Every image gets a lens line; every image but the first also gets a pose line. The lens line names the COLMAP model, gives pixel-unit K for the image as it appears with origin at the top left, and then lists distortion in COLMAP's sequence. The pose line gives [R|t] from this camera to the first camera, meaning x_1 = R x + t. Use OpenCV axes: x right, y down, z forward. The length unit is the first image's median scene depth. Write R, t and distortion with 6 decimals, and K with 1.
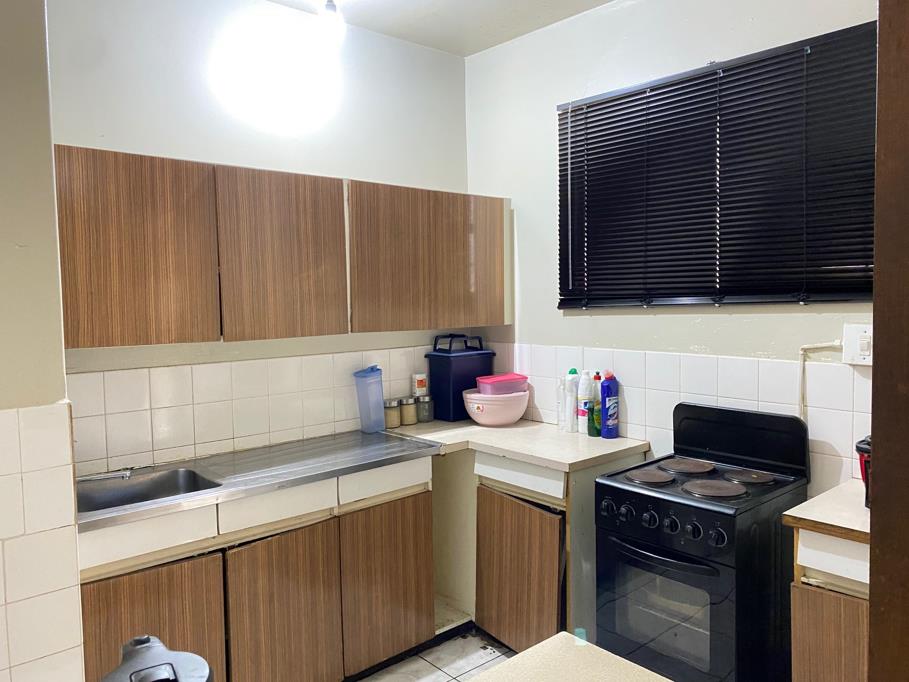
lens RADIAL K [[689.9, 0, 476.4], [0, 689.9, 333.9], [0, 0, 1]] dist [0.048454, -0.059941]
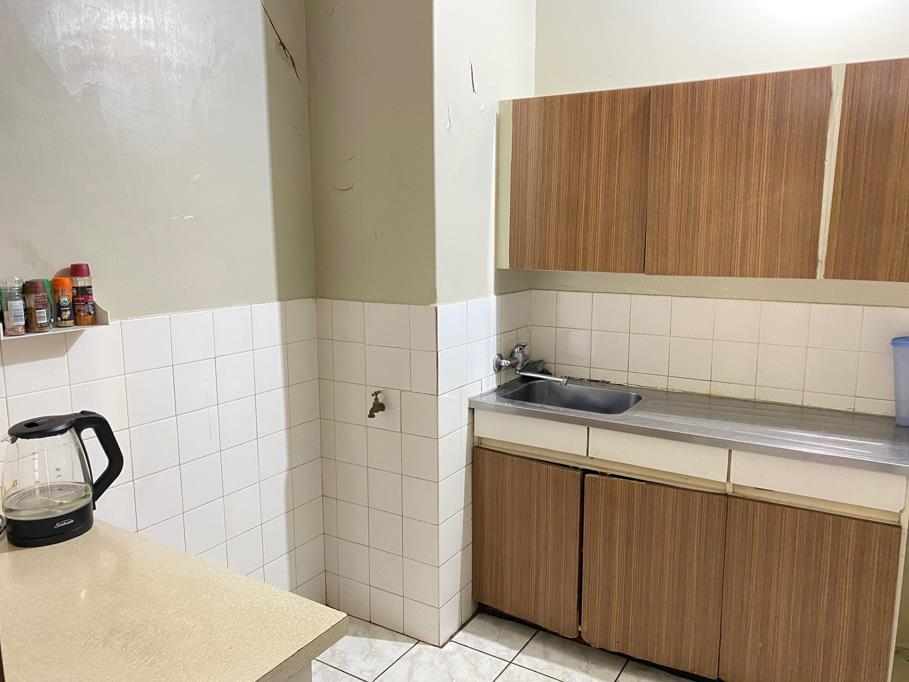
lens RADIAL K [[689.9, 0, 458.3], [0, 689.9, 335.6], [0, 0, 1]] dist [0.048454, -0.059941]
pose [[0.277189, 0.156915, -0.947915, 0.421548], [-0.064399, 0.987390, 0.144618, -0.022781], [0.958655, 0.020959, 0.283799, 0.402808]]
